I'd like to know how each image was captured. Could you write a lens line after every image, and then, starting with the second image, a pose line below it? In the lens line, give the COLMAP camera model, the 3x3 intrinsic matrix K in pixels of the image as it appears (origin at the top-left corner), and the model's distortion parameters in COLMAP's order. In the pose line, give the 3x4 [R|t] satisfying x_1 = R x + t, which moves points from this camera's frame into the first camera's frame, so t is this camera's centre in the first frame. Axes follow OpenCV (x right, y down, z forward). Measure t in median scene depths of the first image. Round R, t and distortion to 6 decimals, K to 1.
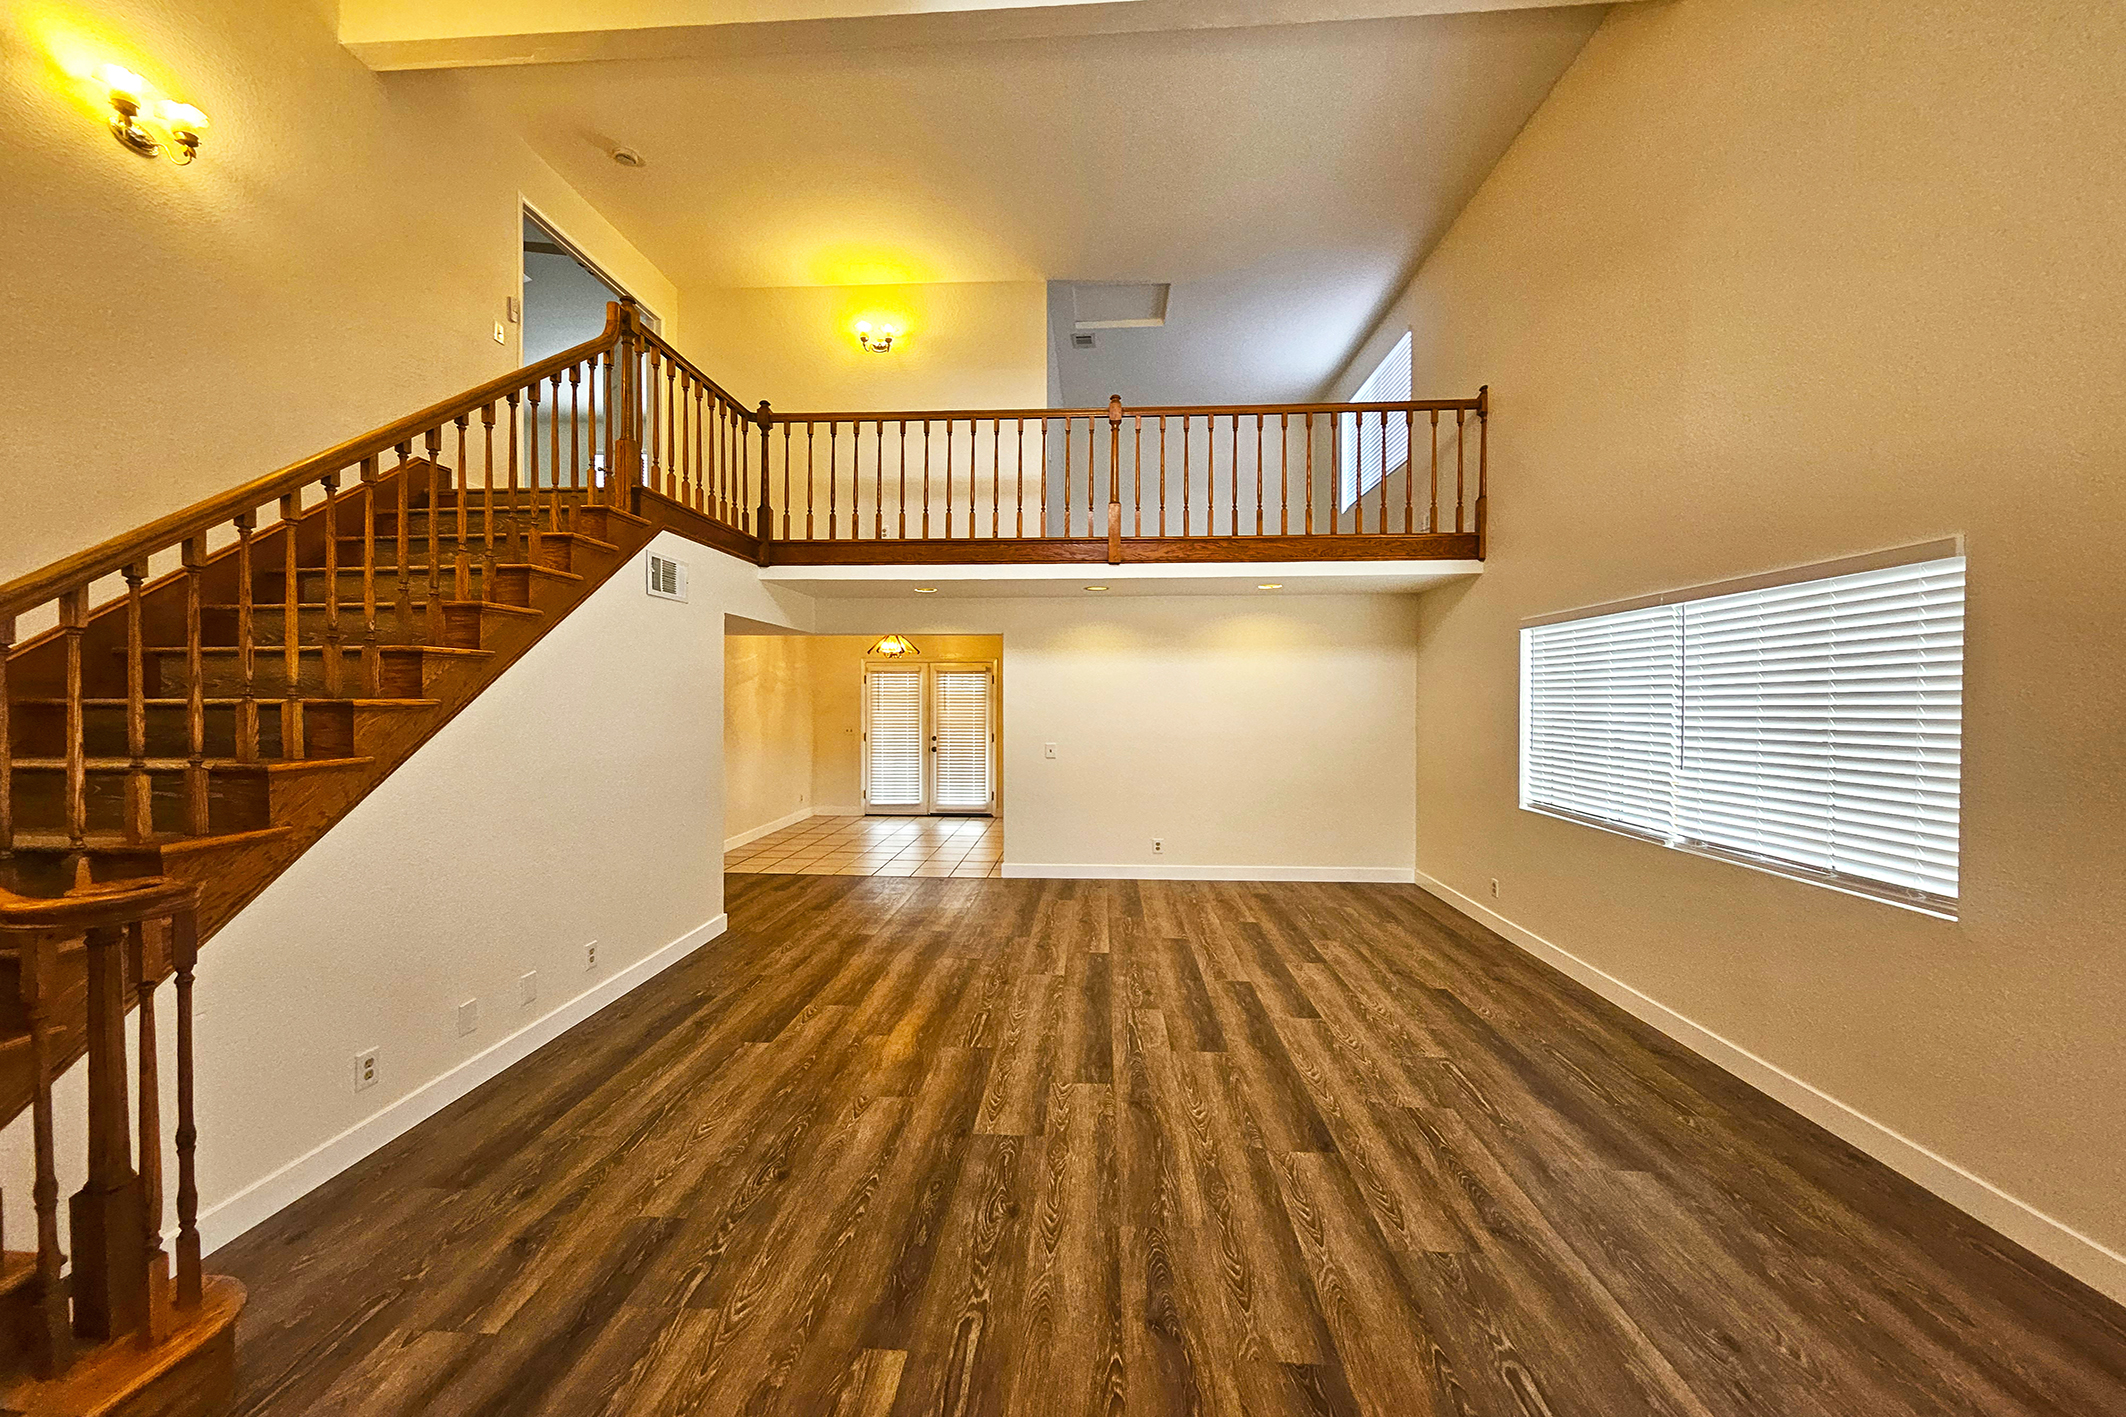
lens RADIAL K [[832.8, 0, 1050.4], [0, 832.8, 693.6], [0, 0, 1]] dist [0.006478, -0.004072]
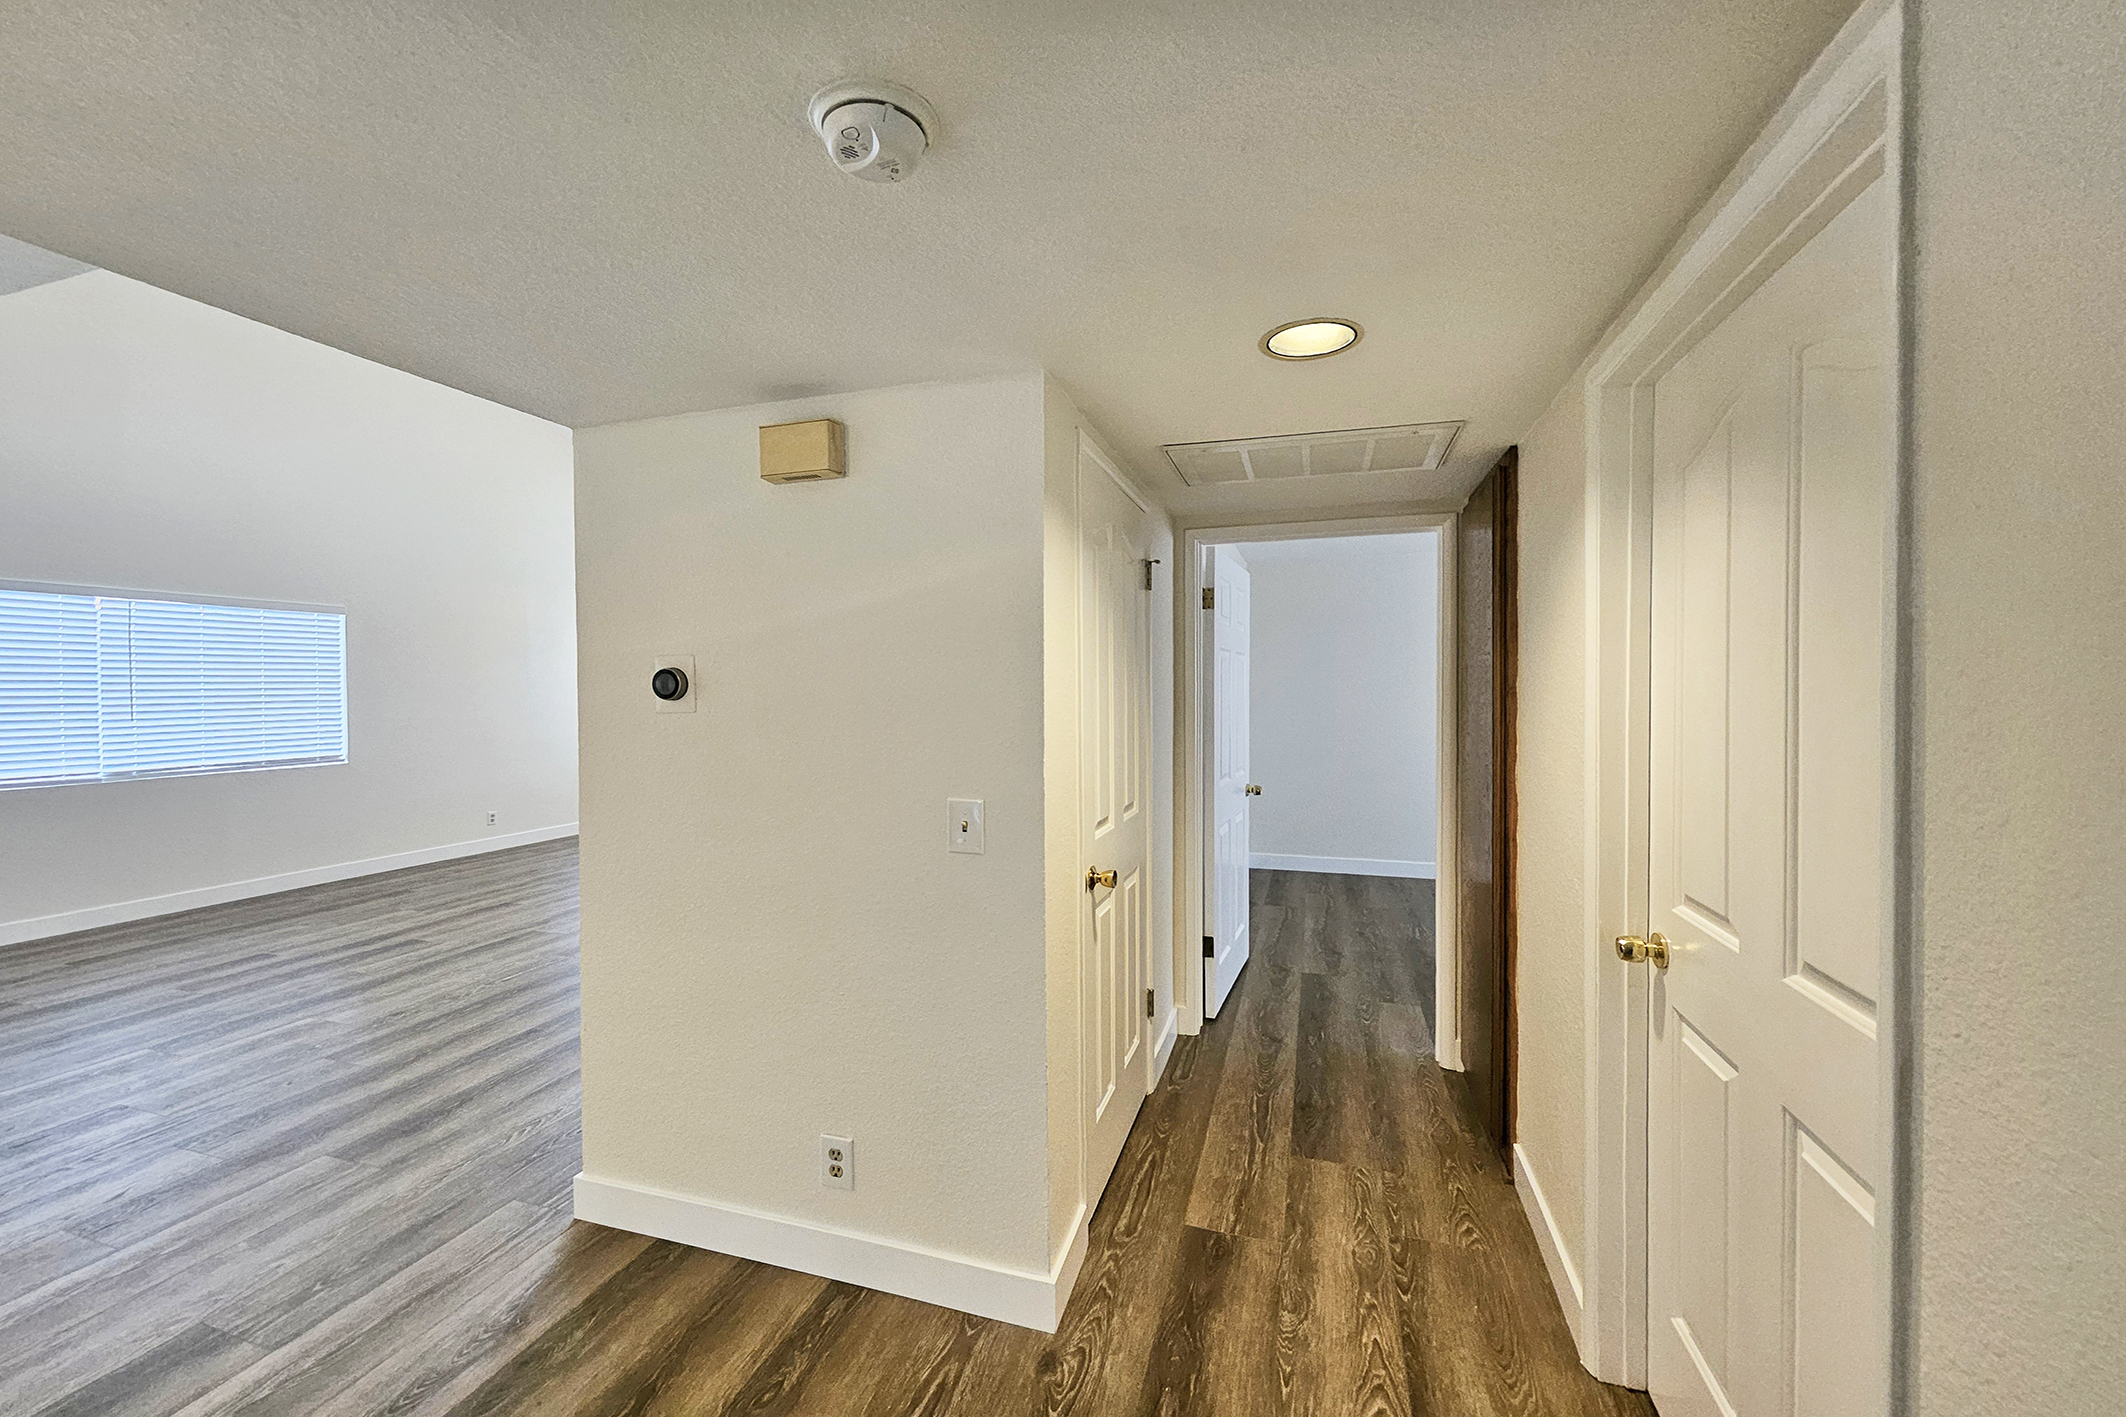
lens RADIAL K [[832.8, 0, 1050.4], [0, 832.8, 693.6], [0, 0, 1]] dist [0.006478, -0.004072]
pose [[-0.969220, -0.002782, 0.246179, -0.967279], [-0.002107, 0.999993, 0.003002, 0.035729], [-0.246186, 0.002391, -0.969220, 1.812110]]
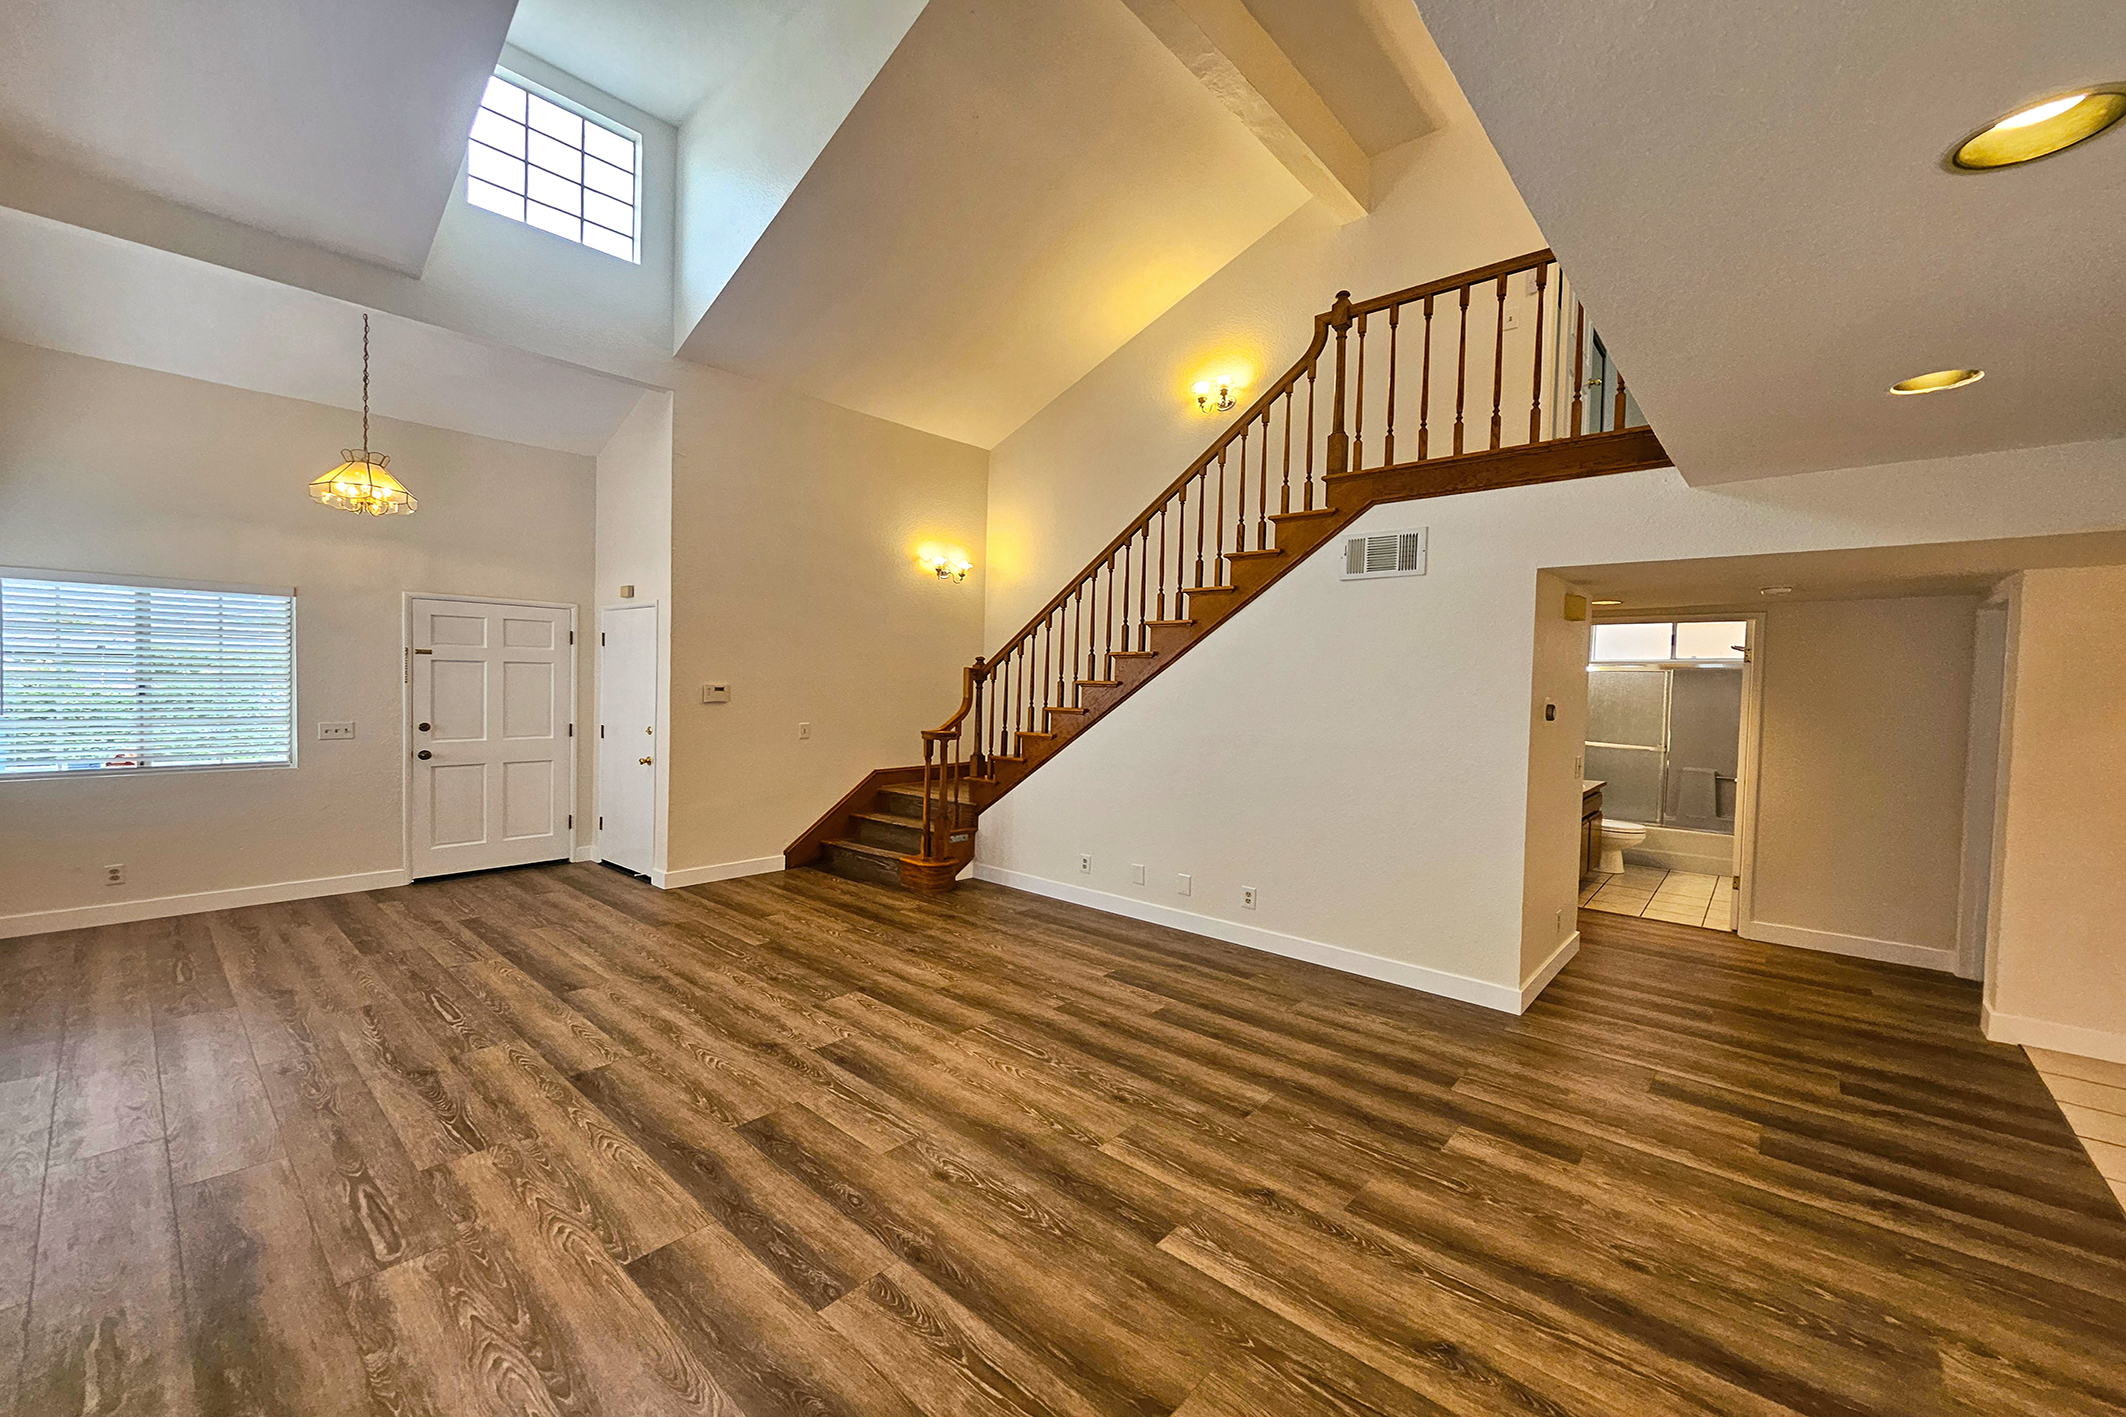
lens RADIAL K [[832.8, 0, 1050.4], [0, 832.8, 693.6], [0, 0, 1]] dist [0.006478, -0.004072]
pose [[-0.621101, -0.003375, -0.783723, 0.569646], [-0.020951, 0.999705, 0.012298, 0.012037], [0.783450, 0.024058, -0.620988, 1.521887]]
